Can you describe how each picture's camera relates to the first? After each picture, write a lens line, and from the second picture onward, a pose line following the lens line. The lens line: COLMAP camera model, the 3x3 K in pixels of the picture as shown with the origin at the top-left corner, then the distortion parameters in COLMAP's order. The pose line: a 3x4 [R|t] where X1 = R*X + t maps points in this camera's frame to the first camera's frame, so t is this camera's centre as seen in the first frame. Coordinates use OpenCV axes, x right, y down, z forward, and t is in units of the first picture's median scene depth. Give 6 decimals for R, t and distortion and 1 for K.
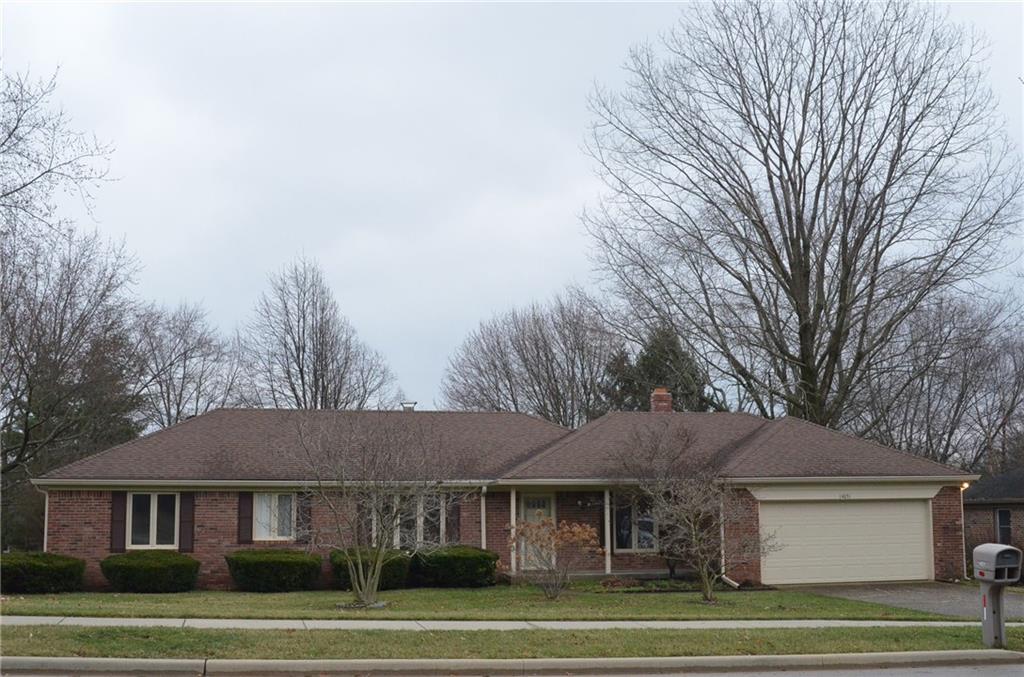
lens RADIAL K [[1262.6, 0, 547.5], [0, 1262.6, 342.8], [0, 0, 1]] dist [-0.098273, 0.000000]
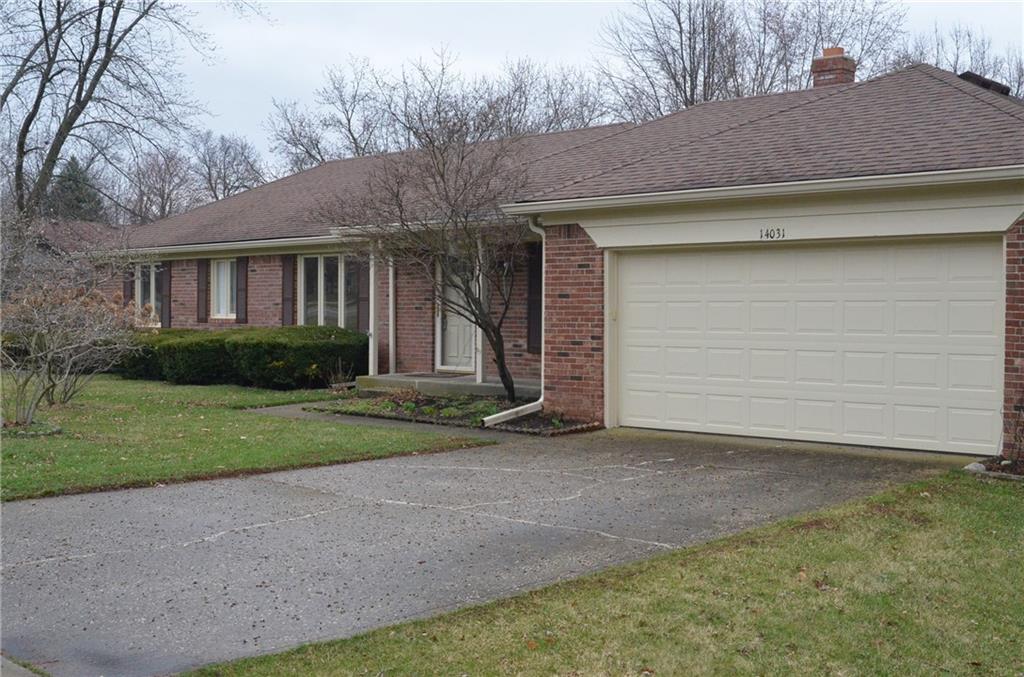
lens RADIAL K [[1262.6, 0, 509.9], [0, 1262.6, 335.5], [0, 0, 1]] dist [-0.098273, 0.000000]
pose [[0.548293, 0.025161, -0.835908, 0.550886], [0.104412, 0.989667, 0.098276, 0.109180], [0.829743, -0.141162, 0.540000, 0.721407]]
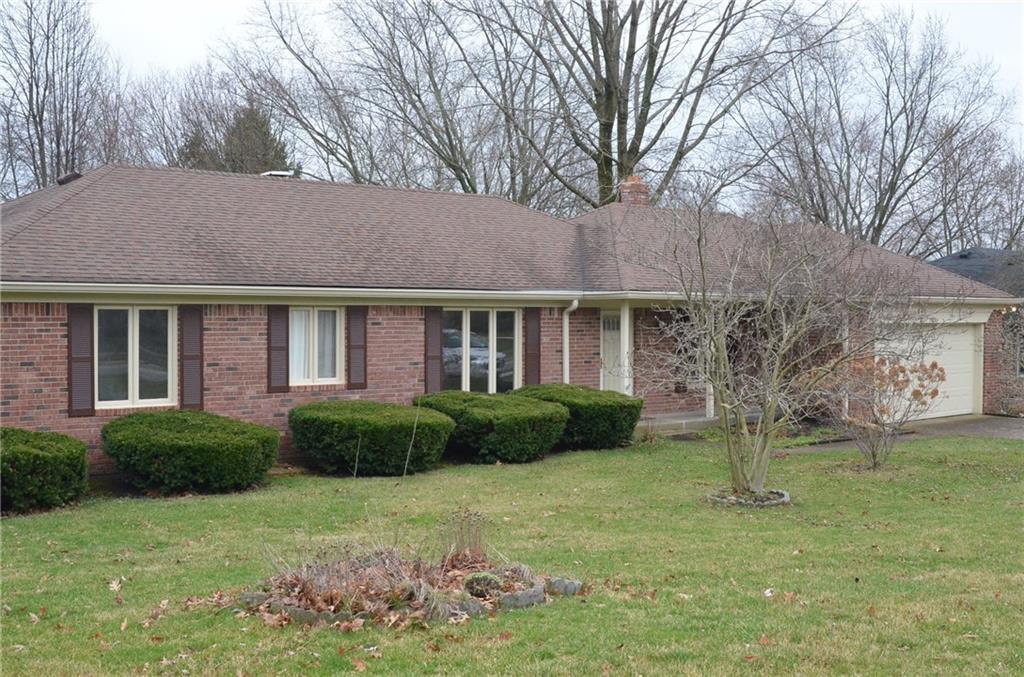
lens RADIAL K [[1262.6, 0, 512.3], [0, 1262.6, 340.3], [0, 0, 1]] dist [-0.098273, 0.000000]
pose [[0.859222, -0.001372, 0.511600, -0.451170], [-0.077852, 0.987999, 0.133402, 0.047210], [-0.505644, -0.154451, 0.848804, 0.437134]]
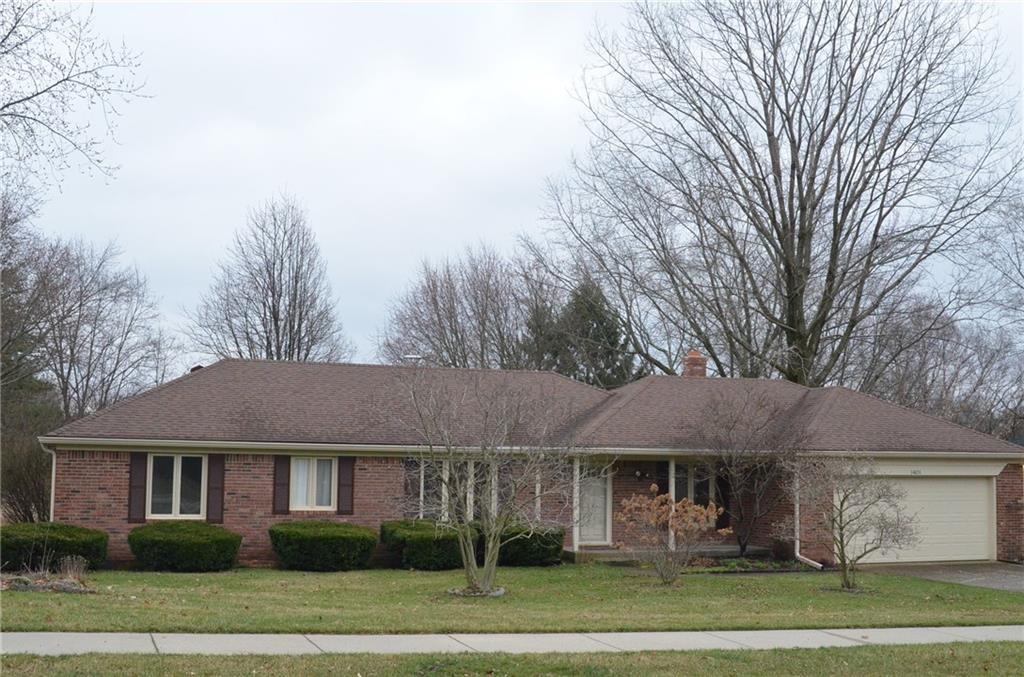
lens RADIAL K [[1262.6, 0, 515.1], [0, 1262.6, 338.5], [0, 0, 1]] dist [-0.098273, 0.000000]
pose [[0.991209, 0.033416, 0.128012, -0.194761], [-0.037973, 0.998723, 0.033324, 0.001046], [-0.126735, -0.037892, 0.991213, 0.105956]]
